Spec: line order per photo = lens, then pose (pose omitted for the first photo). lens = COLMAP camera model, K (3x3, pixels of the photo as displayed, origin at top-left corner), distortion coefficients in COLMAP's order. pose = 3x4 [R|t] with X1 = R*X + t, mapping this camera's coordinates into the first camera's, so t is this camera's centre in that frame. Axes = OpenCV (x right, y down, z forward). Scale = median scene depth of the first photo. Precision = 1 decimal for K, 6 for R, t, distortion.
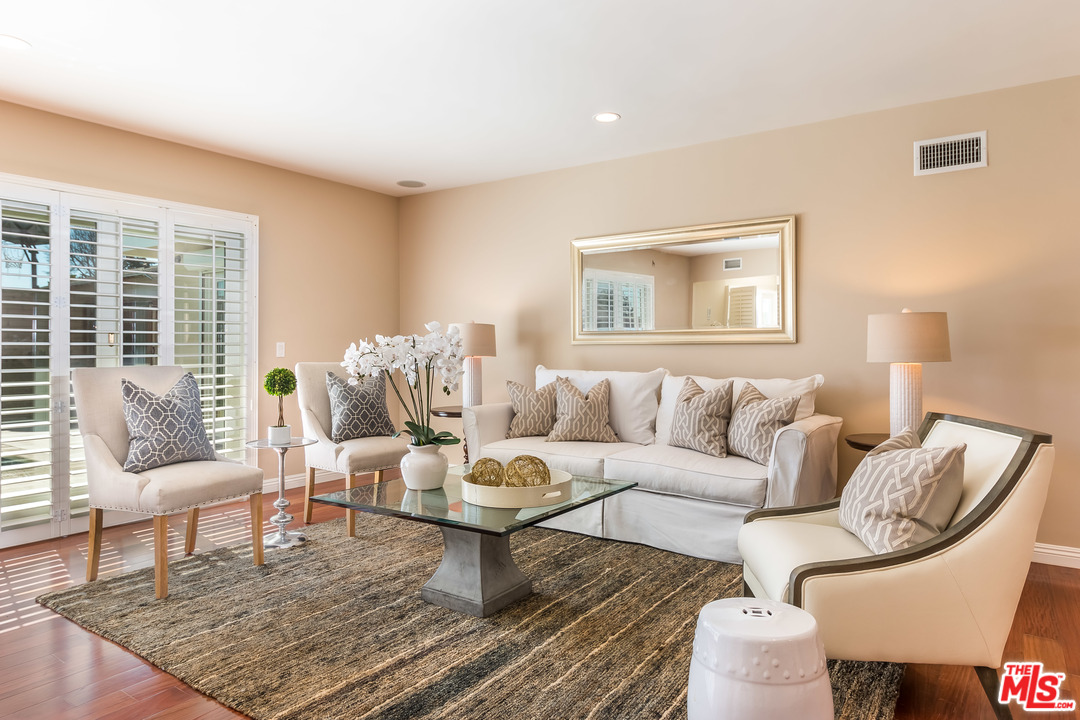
lens RADIAL K [[651.0, 0, 570.5], [0, 651.0, 348.1], [0, 0, 1]] dist [0.001327, 0.000113]
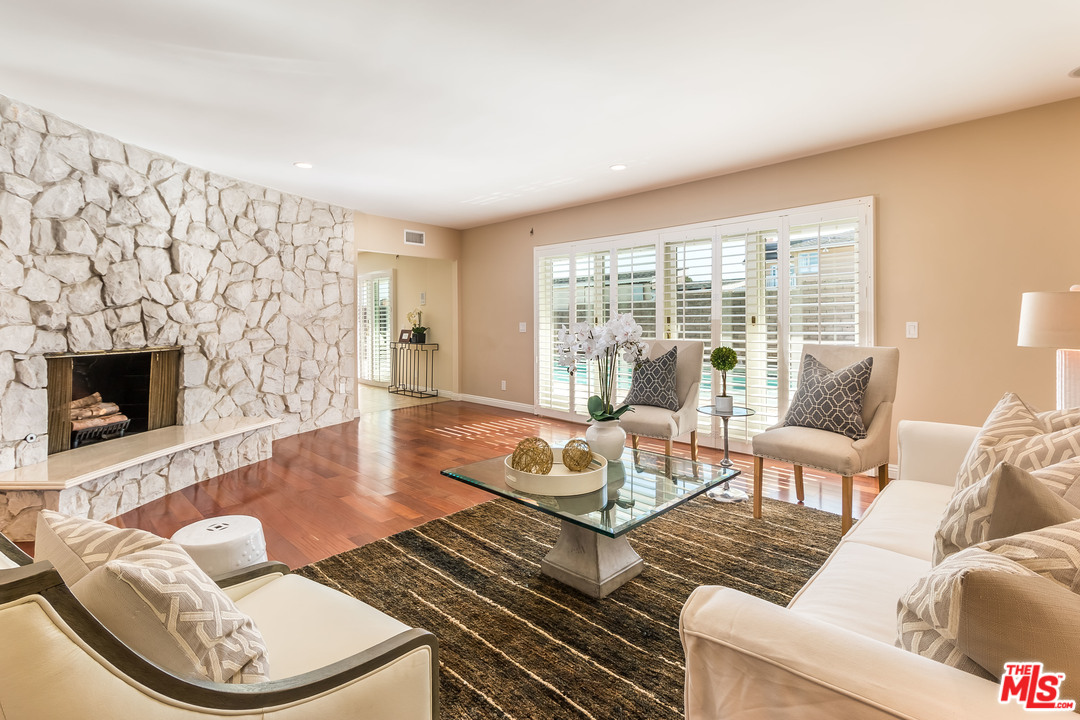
lens RADIAL K [[555.0, 0, 542.5], [0, 555.0, 321.4], [0, 0, 1]] dist [0.003508, 0.001343]
pose [[-0.236266, 0.006659, -0.971666, 0.805563], [0.005011, 0.999972, 0.005634, -0.029992], [0.971675, -0.003538, -0.236293, 1.227641]]
